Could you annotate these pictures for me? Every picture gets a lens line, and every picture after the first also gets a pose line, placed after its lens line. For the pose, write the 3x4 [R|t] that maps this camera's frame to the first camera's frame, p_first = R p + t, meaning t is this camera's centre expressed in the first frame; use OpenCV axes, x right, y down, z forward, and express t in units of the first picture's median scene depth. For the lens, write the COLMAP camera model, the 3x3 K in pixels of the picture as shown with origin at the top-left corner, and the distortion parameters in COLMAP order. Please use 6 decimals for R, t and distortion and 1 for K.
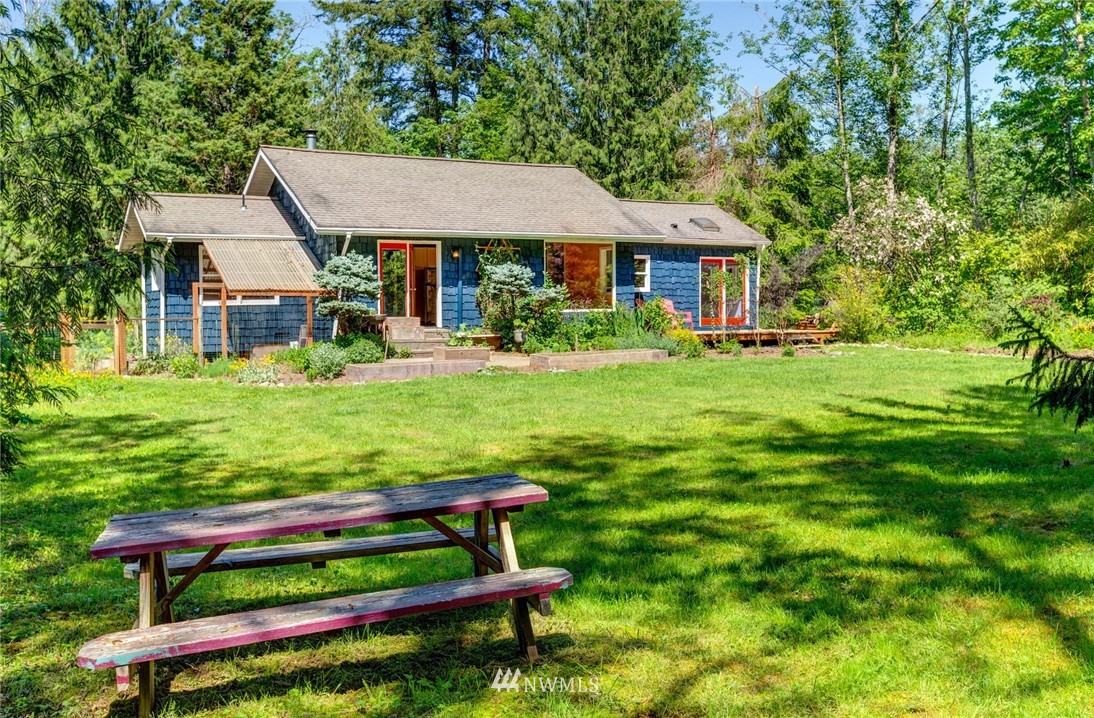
lens RADIAL K [[1030.4, 0, 552.9], [0, 1030.4, 357.6], [0, 0, 1]] dist [0.013429, 0.000000]
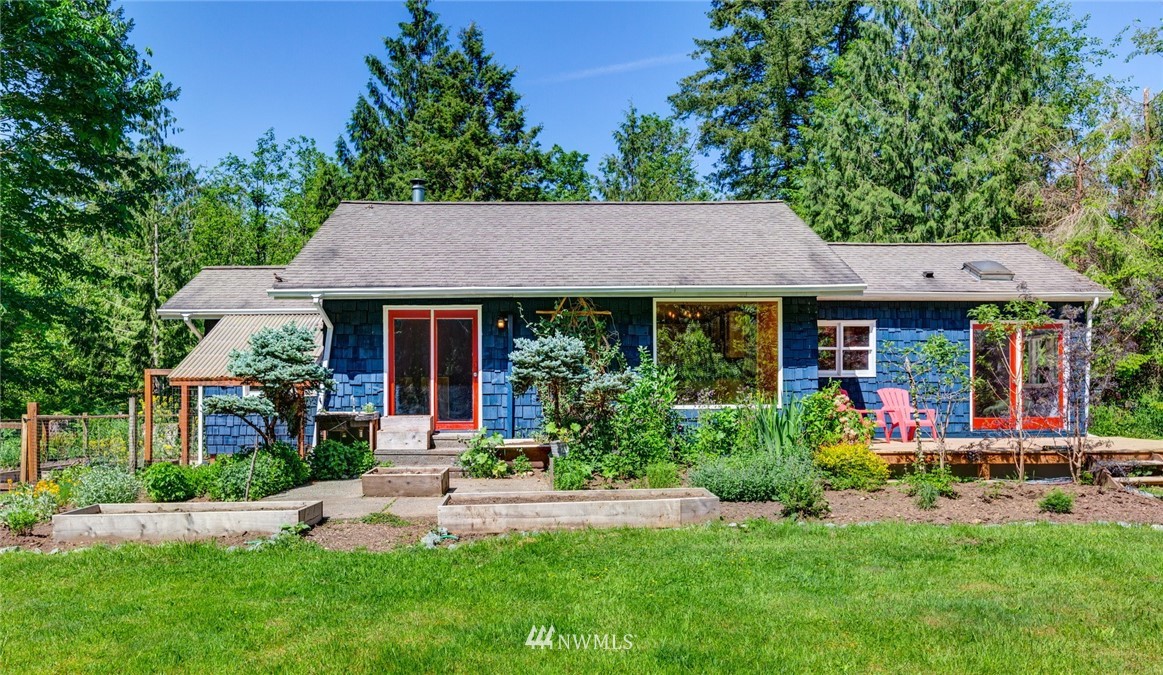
lens RADIAL K [[824.5, 0, 587.7], [0, 824.5, 414.6], [0, 0, 1]] dist [-0.000736, -0.001757]
pose [[0.887660, 0.014698, -0.460265, 0.201212], [-0.023480, 0.999635, -0.013362, -0.034032], [0.459900, 0.022668, 0.887681, 0.537638]]
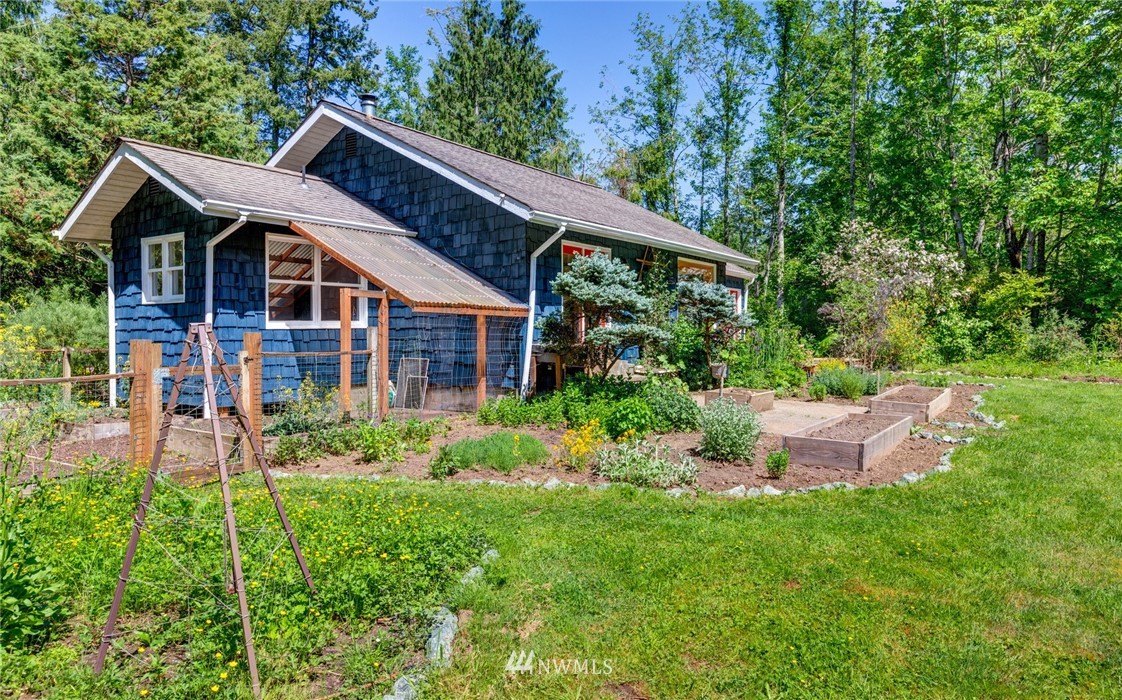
lens RADIAL K [[696.9, 0, 556.0], [0, 696.9, 346.6], [0, 0, 1]] dist [0.006636, 0.000222]
pose [[0.899226, -0.000865, 0.437484, -0.366228], [0.014282, 0.999523, -0.027379, -0.024835], [-0.437252, 0.030868, 0.898809, 0.537298]]
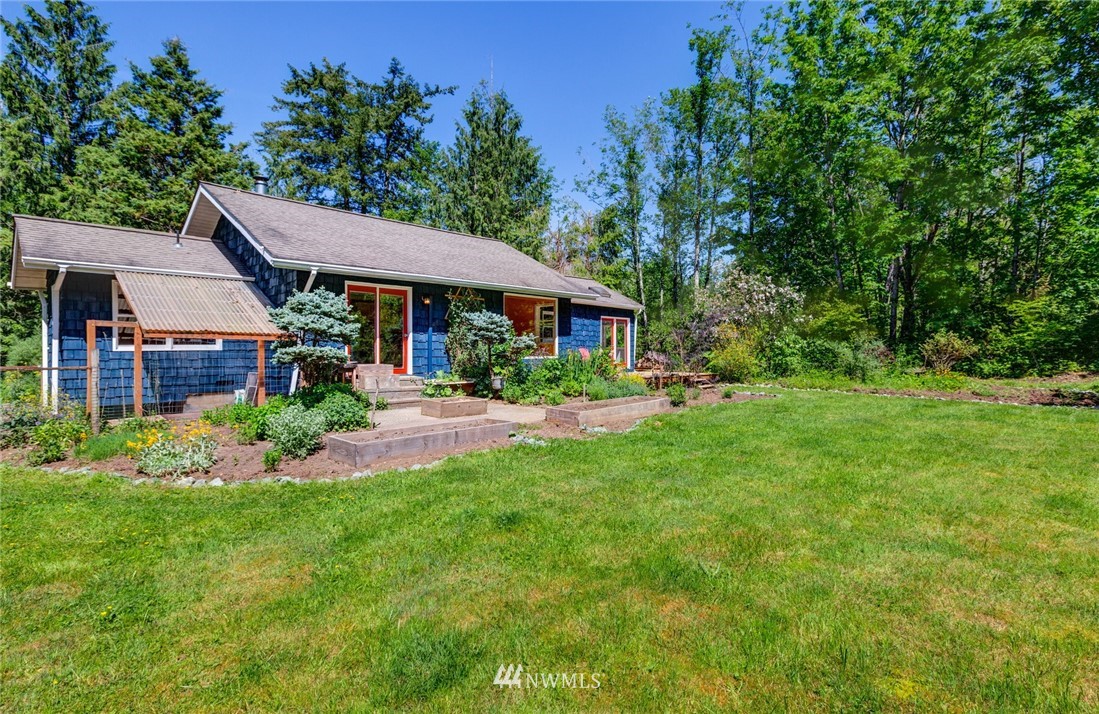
lens RADIAL K [[523.9, 0, 573.3], [0, 523.9, 362.6], [0, 0, 1]] dist [-0.000124, 0.000381]
pose [[0.948106, -0.000729, 0.317955, -0.118893], [0.011260, 0.999447, -0.031284, -0.022740], [-0.317756, 0.033241, 0.947590, 0.466738]]
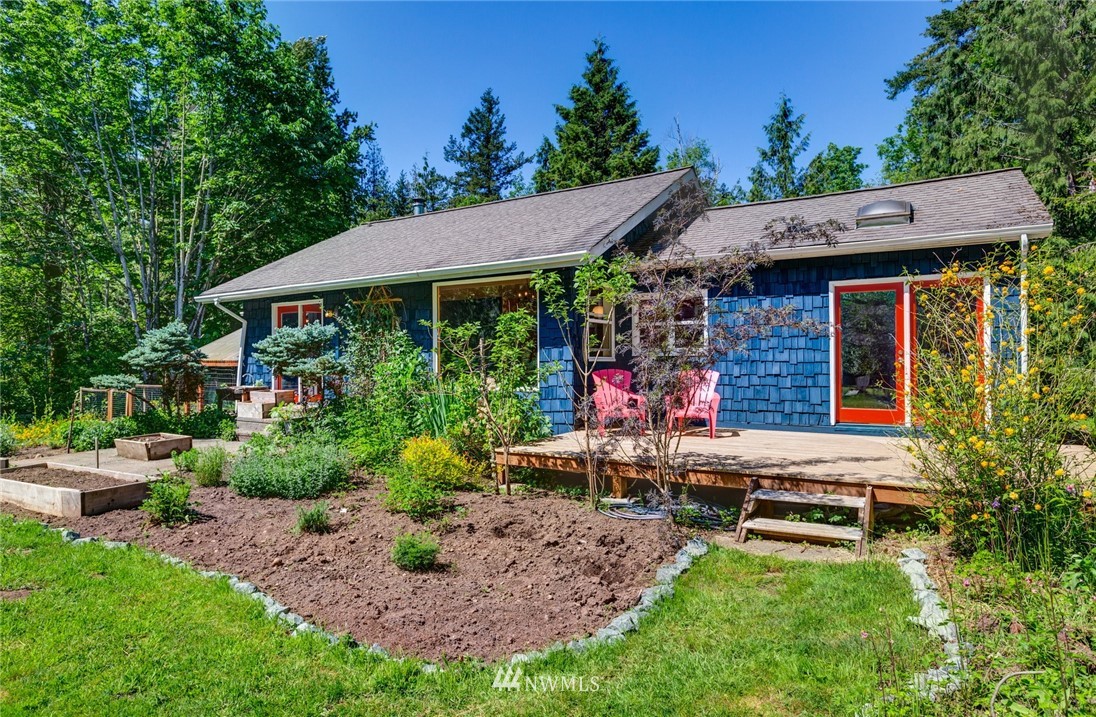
lens RADIAL K [[637.1, 0, 554.7], [0, 637.1, 358.9], [0, 0, 1]] dist [-0.005787, 0.000308]
pose [[0.490741, -0.002354, -0.871302, 0.405747], [-0.041558, 0.998795, -0.026105, -0.058783], [0.870314, 0.049020, 0.490052, 0.895097]]
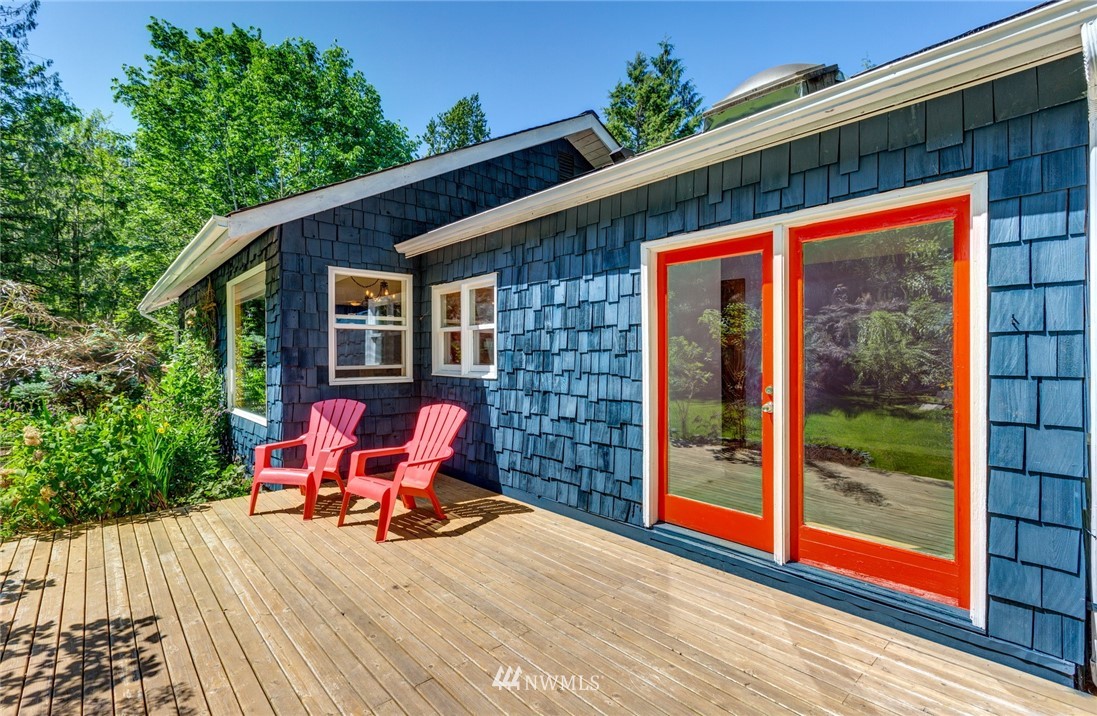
lens RADIAL K [[523.0, 0, 547.4], [0, 523.0, 355.7], [0, 0, 1]] dist [-0.000124, 0.000381]
pose [[0.211280, -0.002141, -0.977423, 0.310484], [-0.049701, 0.998680, -0.012931, -0.082576], [0.976161, 0.051311, 0.210895, 1.145845]]
